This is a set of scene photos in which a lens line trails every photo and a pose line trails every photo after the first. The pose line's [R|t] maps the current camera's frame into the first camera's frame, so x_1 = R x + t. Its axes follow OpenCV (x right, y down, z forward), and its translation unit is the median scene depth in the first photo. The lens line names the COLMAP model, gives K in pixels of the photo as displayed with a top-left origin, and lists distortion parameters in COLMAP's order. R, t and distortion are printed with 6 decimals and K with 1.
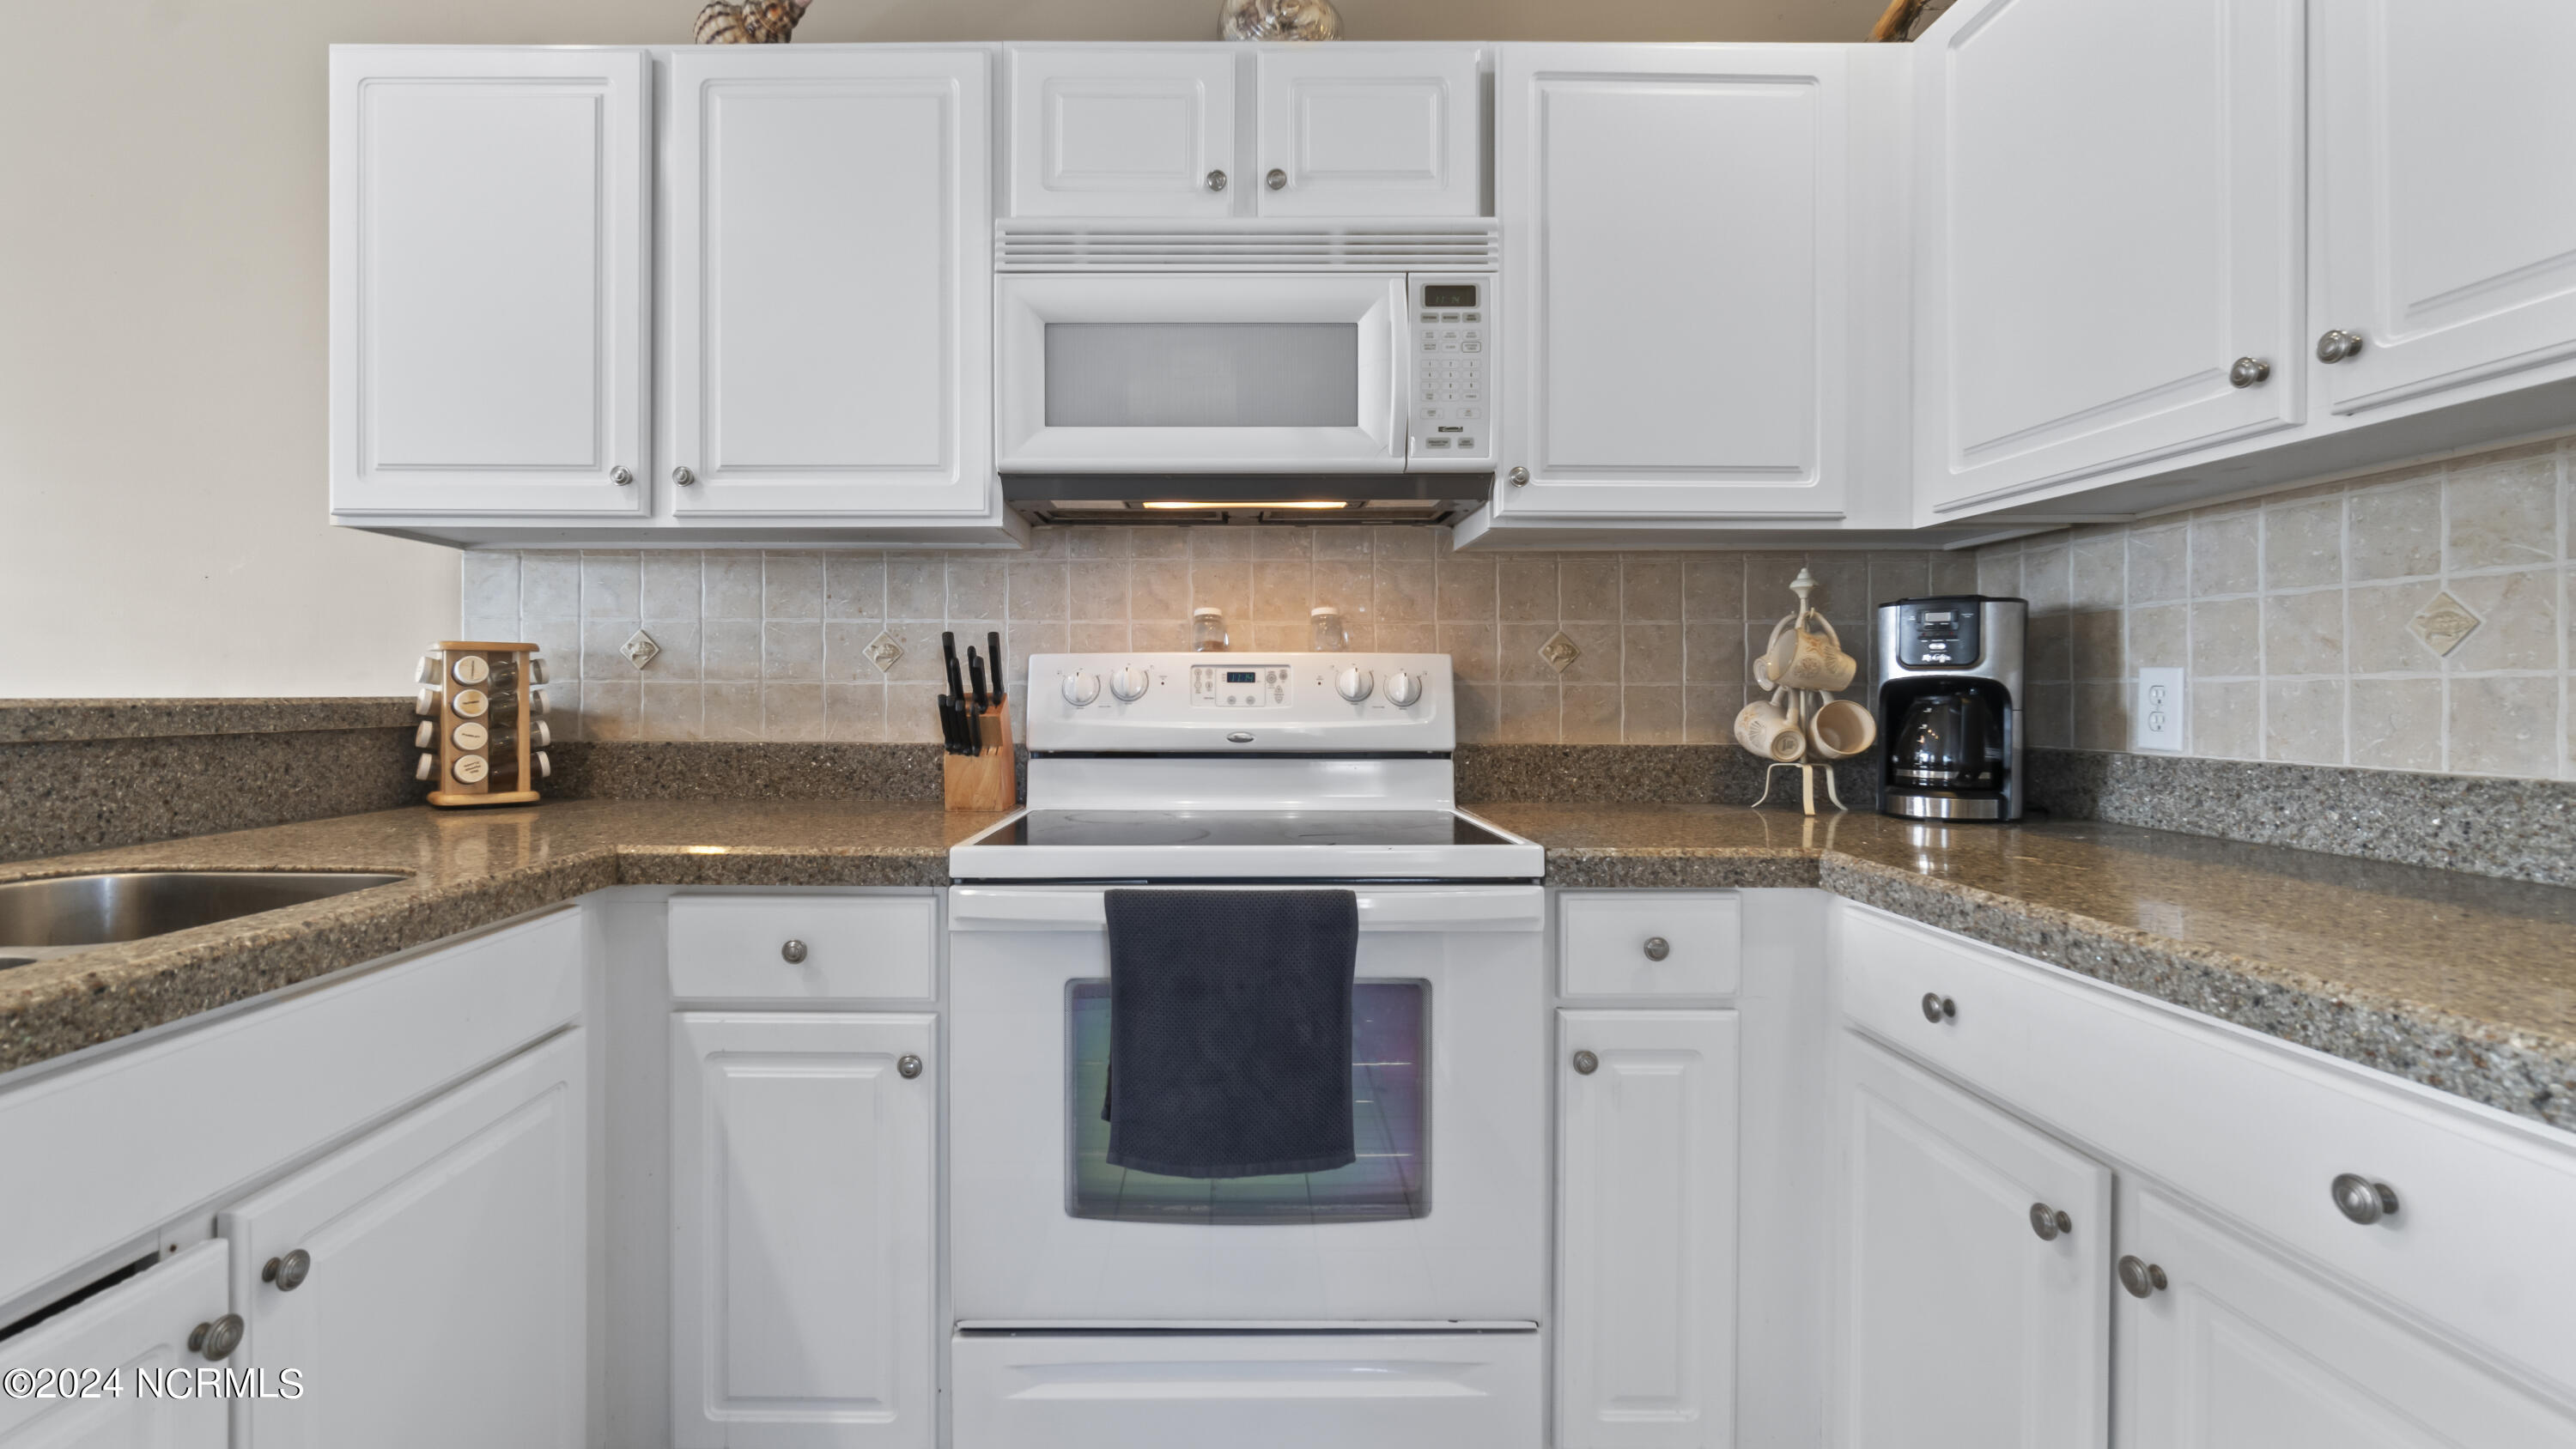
lens RADIAL K [[1131.8, 0, 1212.0], [0, 1131.8, 694.4], [0, 0, 1]] dist [-0.005165, -0.000155]
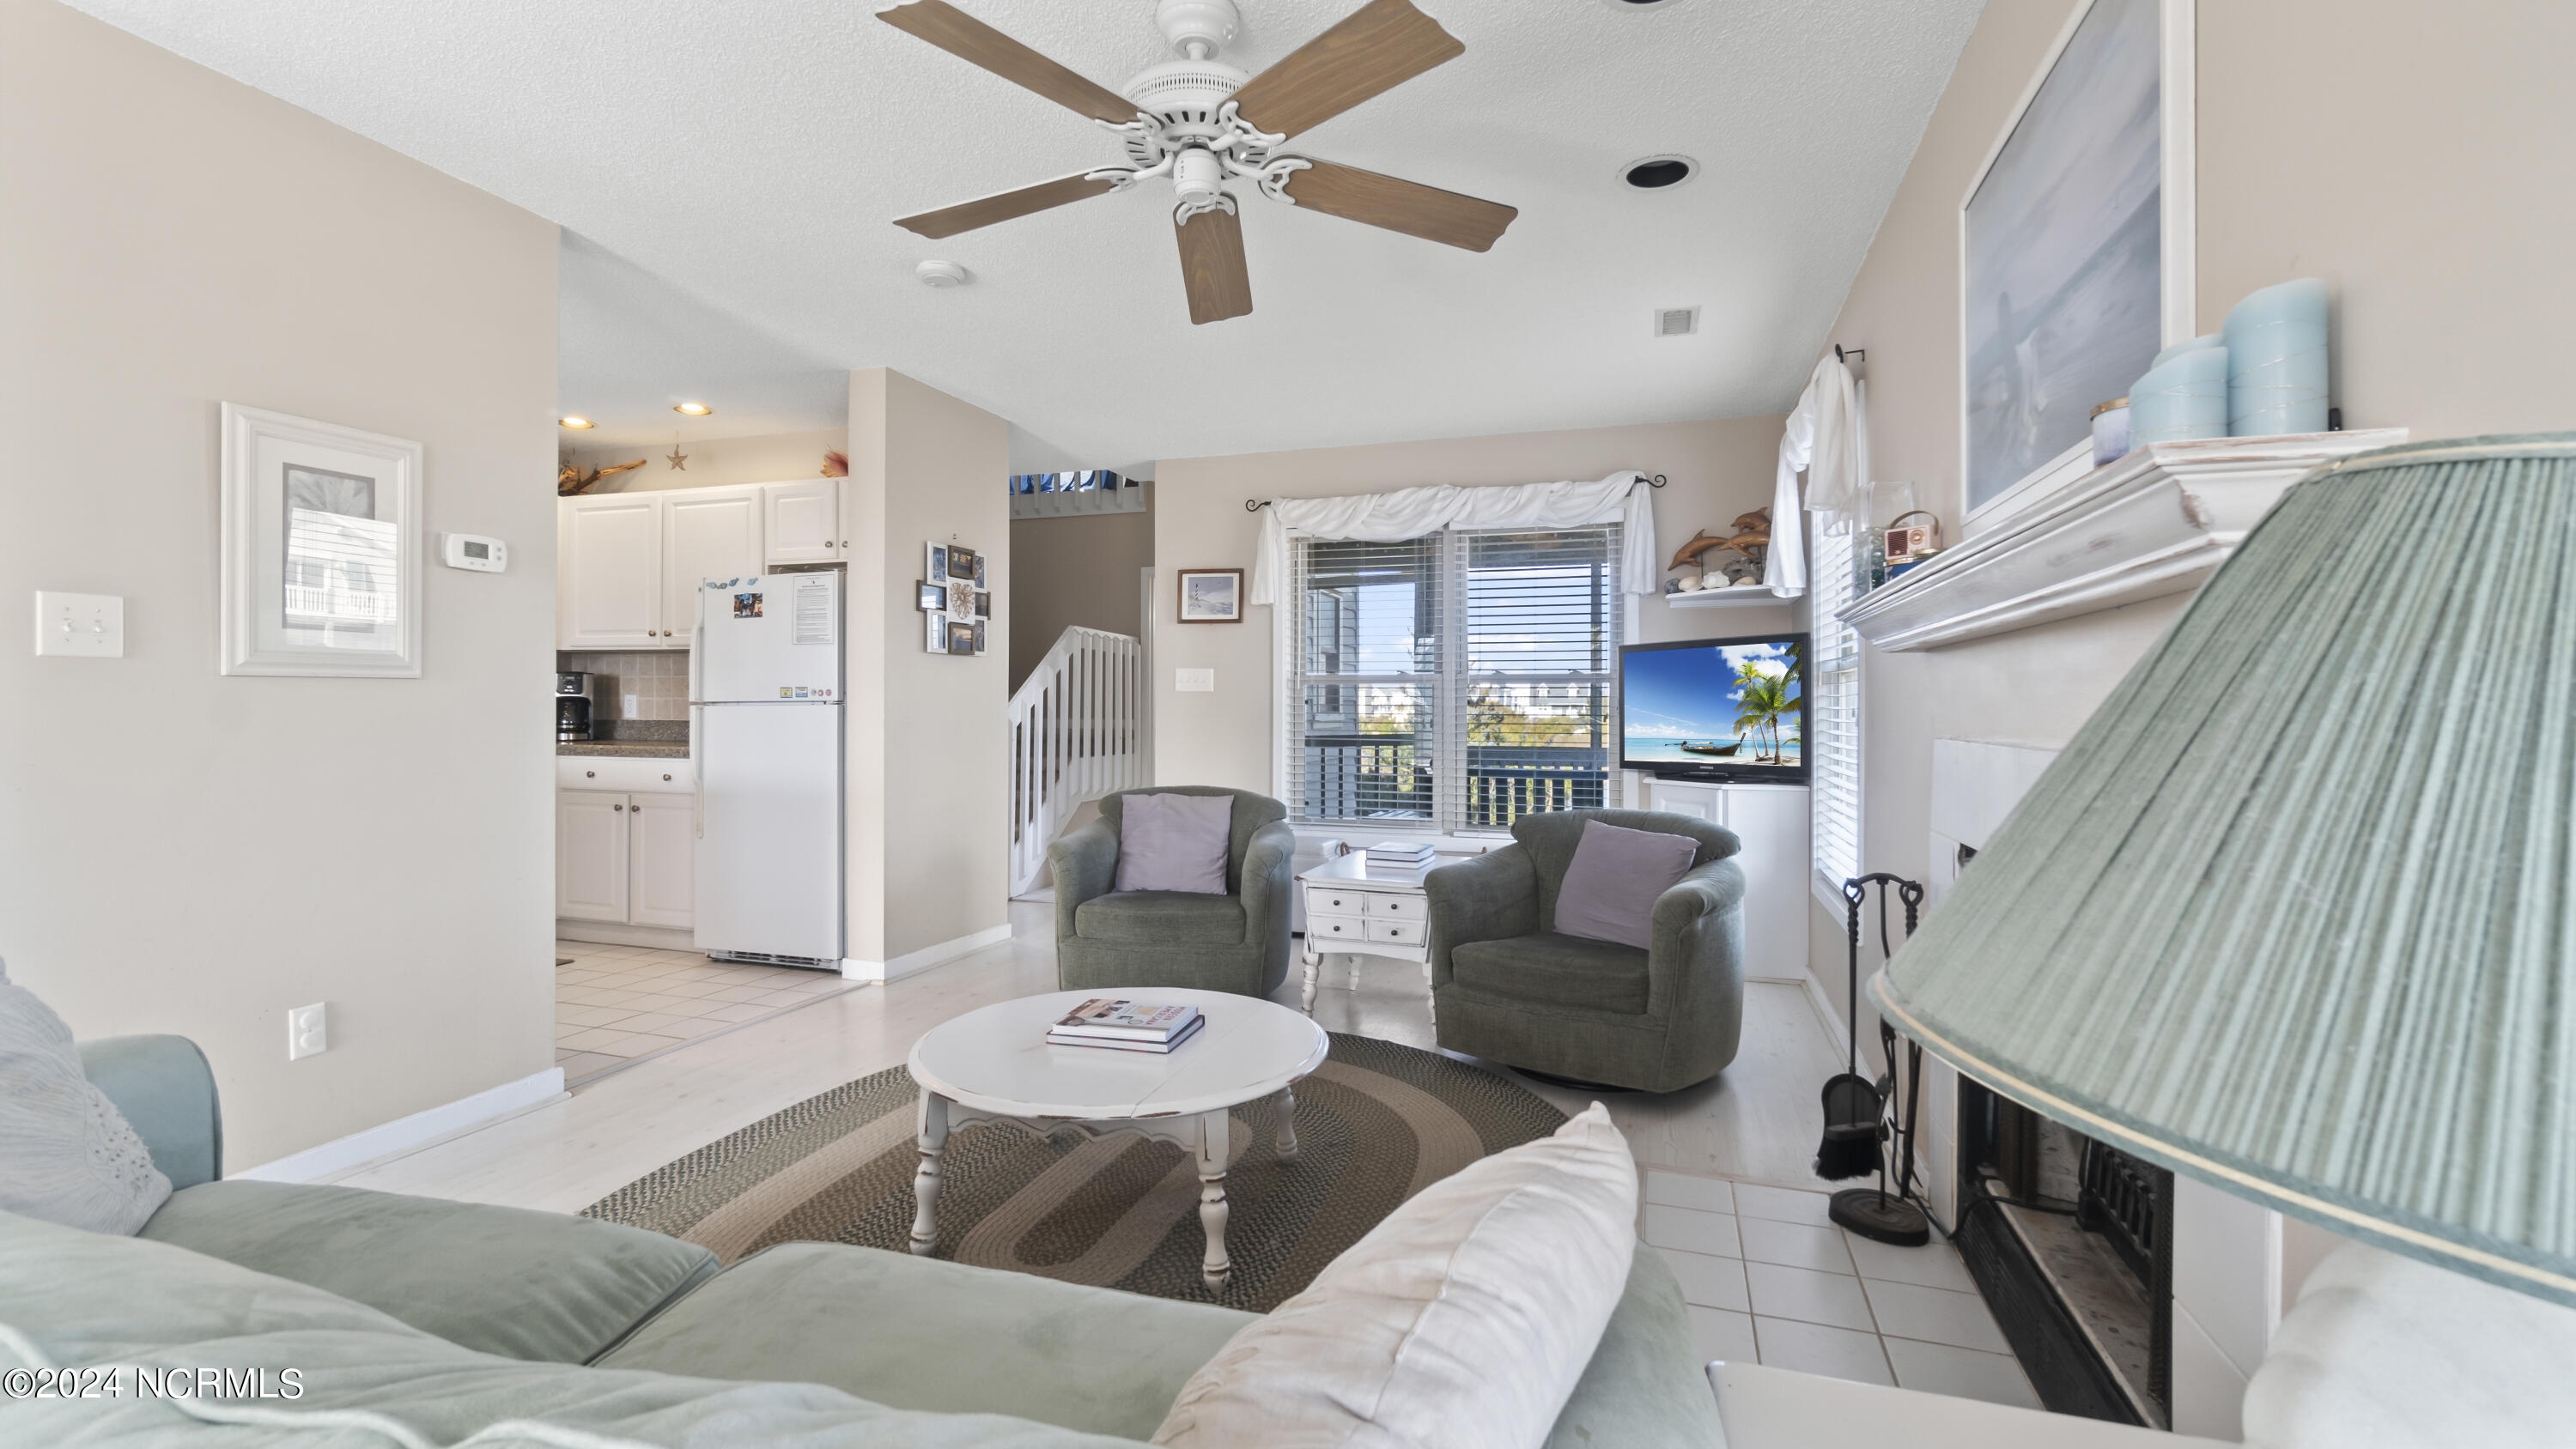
lens RADIAL K [[1131.8, 0, 1301.9], [0, 1131.8, 708.6], [0, 0, 1]] dist [-0.005165, -0.000155]
pose [[0.295654, 0.000170, 0.955295, -1.818201], [-0.003736, 0.999993, 0.000978, 0.008063], [-0.955288, -0.003858, 0.295652, -1.951825]]
